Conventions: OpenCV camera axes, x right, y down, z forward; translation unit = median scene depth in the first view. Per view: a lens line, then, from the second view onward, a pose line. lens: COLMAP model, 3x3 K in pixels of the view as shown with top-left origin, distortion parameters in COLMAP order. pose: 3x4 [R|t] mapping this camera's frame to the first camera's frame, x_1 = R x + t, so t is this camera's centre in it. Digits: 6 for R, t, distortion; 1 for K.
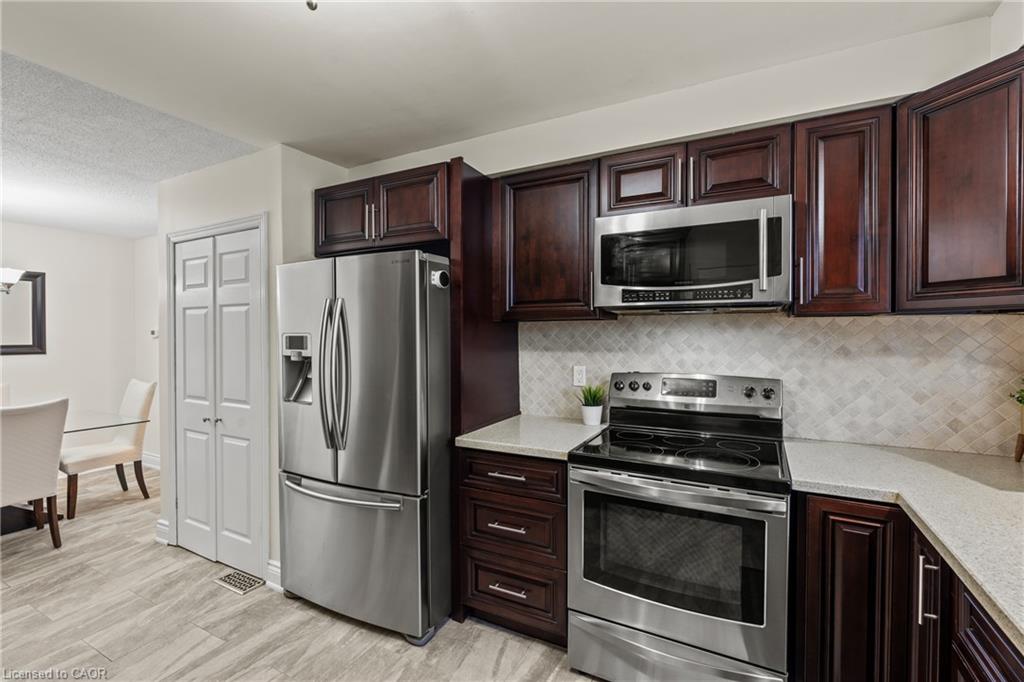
lens RADIAL K [[448.4, 0, 534.4], [0, 448.4, 339.6], [0, 0, 1]] dist [-0.003439, -0.000028]
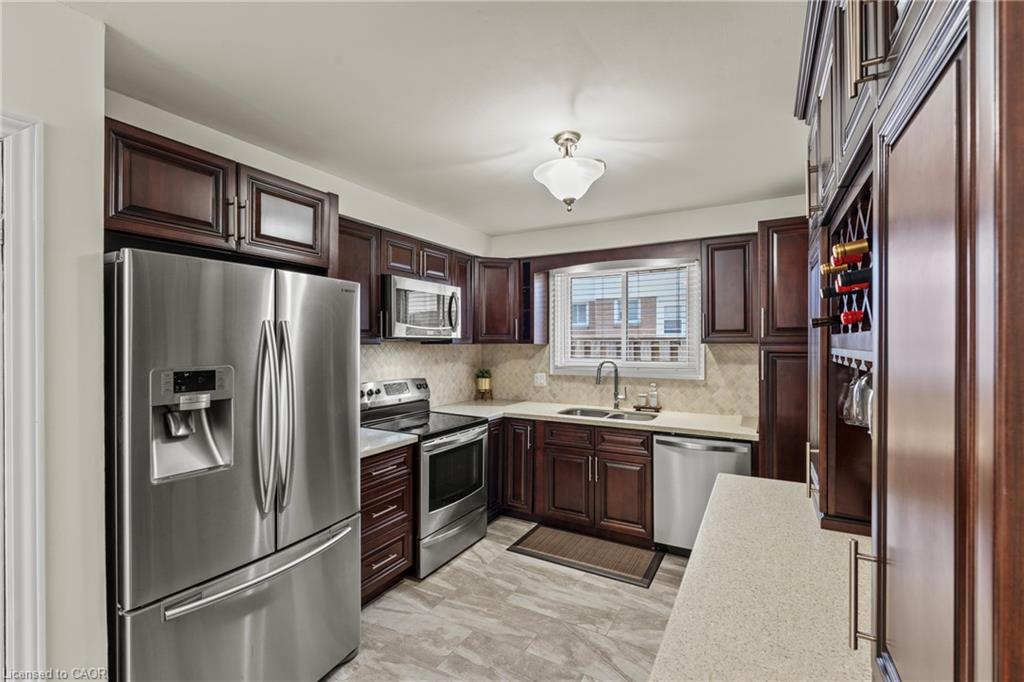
lens RADIAL K [[448.4, 0, 504.3], [0, 448.4, 343.3], [0, 0, 1]] dist [-0.003439, -0.000028]
pose [[0.055998, 0.001940, 0.998429, -1.235397], [0.016716, 0.999856, -0.002880, -0.041508], [-0.998291, 0.016851, 0.055957, 0.551077]]
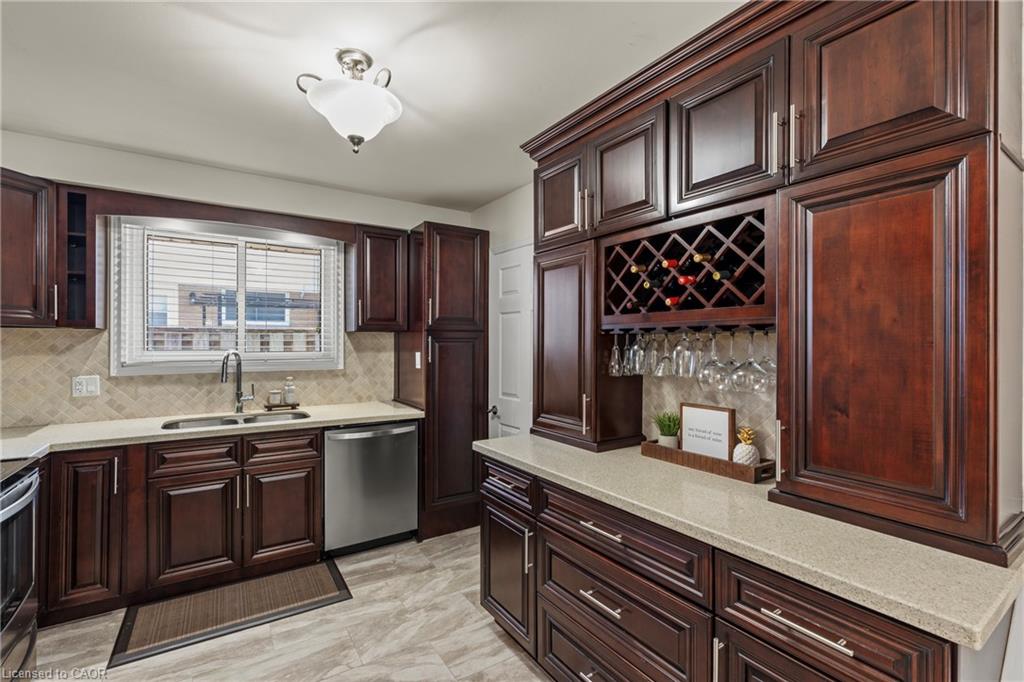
lens RADIAL K [[448.4, 0, 521.4], [0, 448.4, 342.5], [0, 0, 1]] dist [-0.003439, -0.000028]
pose [[-0.866205, 0.003045, 0.499679, -0.885590], [0.009659, 0.999897, 0.010650, -0.003828], [-0.499595, 0.014052, -0.866145, 1.002999]]
